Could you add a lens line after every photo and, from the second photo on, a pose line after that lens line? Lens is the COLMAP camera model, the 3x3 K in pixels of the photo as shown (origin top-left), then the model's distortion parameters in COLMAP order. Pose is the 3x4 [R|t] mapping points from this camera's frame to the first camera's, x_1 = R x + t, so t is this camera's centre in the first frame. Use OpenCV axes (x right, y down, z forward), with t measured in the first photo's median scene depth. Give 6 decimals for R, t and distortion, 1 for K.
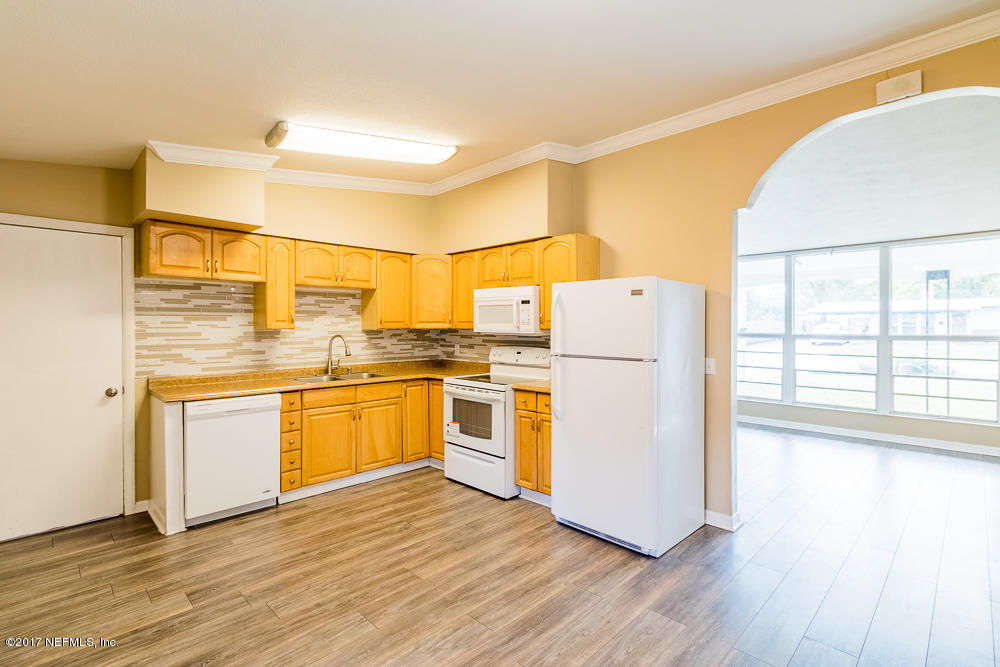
lens RADIAL K [[467.1, 0, 508.6], [0, 467.1, 327.9], [0, 0, 1]] dist [0.008586, -0.000569]
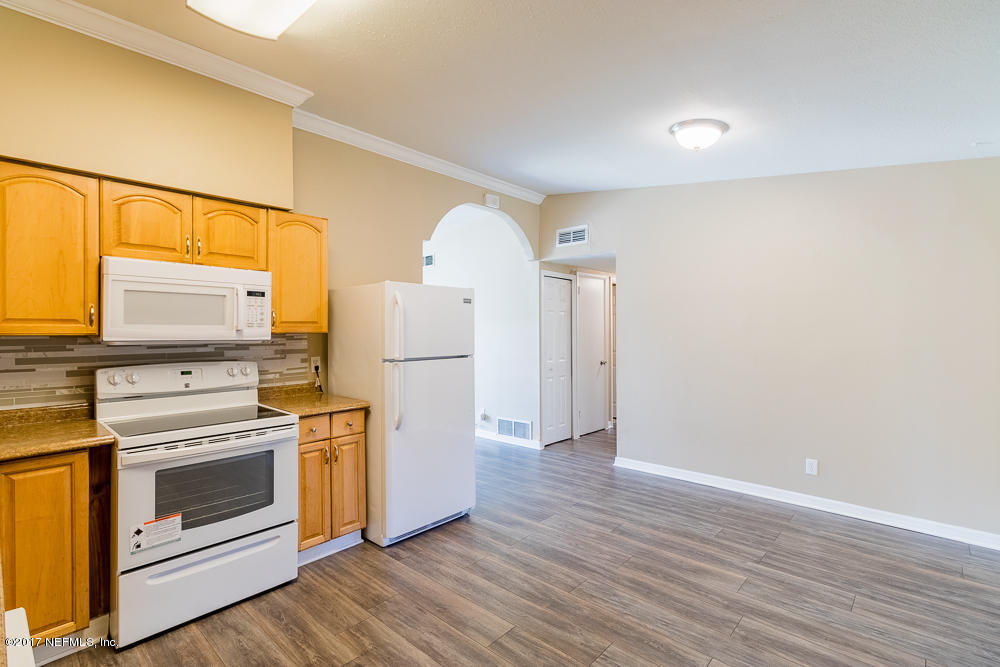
lens RADIAL K [[467.1, 0, 488.9], [0, 467.1, 327.5], [0, 0, 1]] dist [0.008586, -0.000569]
pose [[-0.022666, 0.003508, 0.999737, -0.726362], [0.006344, 0.999974, -0.003365, -0.001645], [-0.999723, 0.006266, -0.022687, 0.746836]]
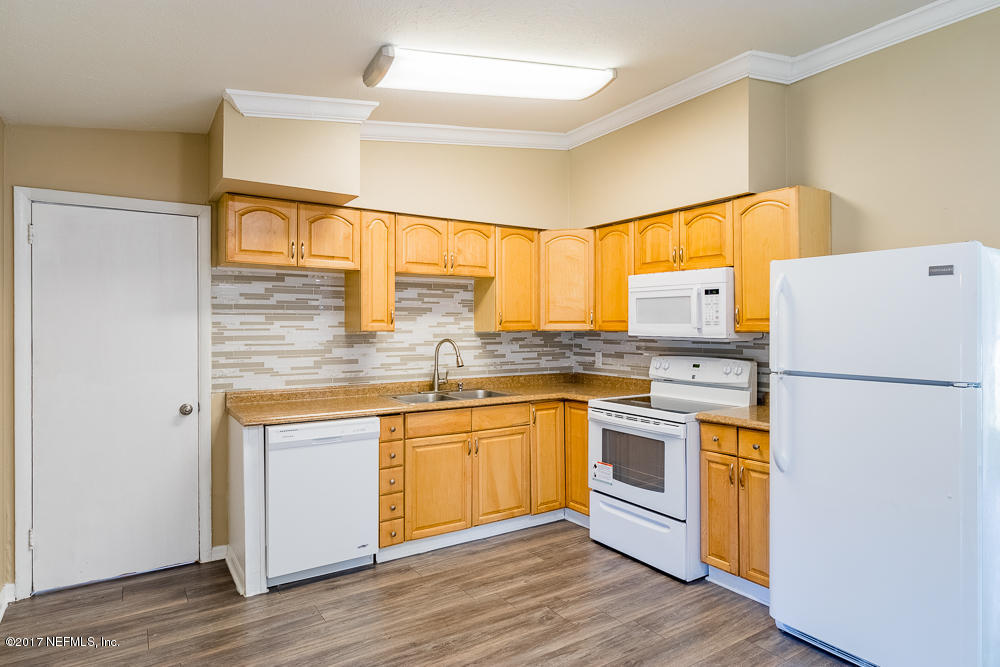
lens RADIAL K [[581.0, 0, 510.3], [0, 581.0, 326.2], [0, 0, 1]] dist [0.005384, -0.002824]
pose [[0.978733, -0.001717, -0.205129, -0.085681], [0.000640, 0.999986, -0.005318, -0.000985], [0.205136, 0.005073, 0.978720, 0.122866]]
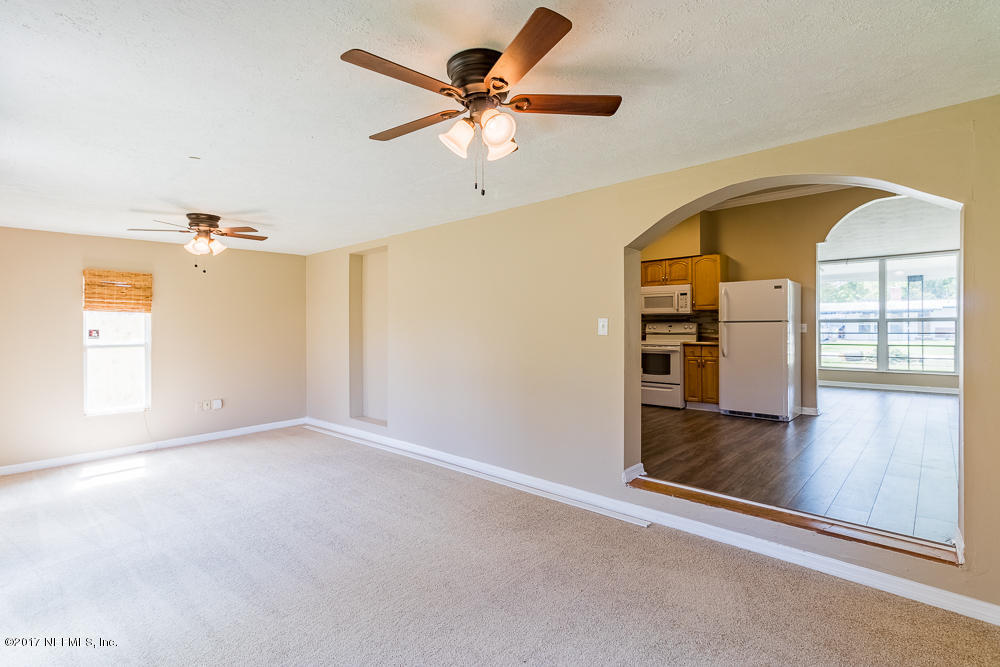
lens RADIAL K [[467.1, 0, 515.9], [0, 467.1, 329.9], [0, 0, 1]] dist [0.008586, -0.000569]
pose [[0.998731, -0.003397, 0.050257, -0.715545], [0.003409, 0.999994, -0.000152, 0.078146], [-0.050256, 0.000323, 0.998736, -0.706660]]
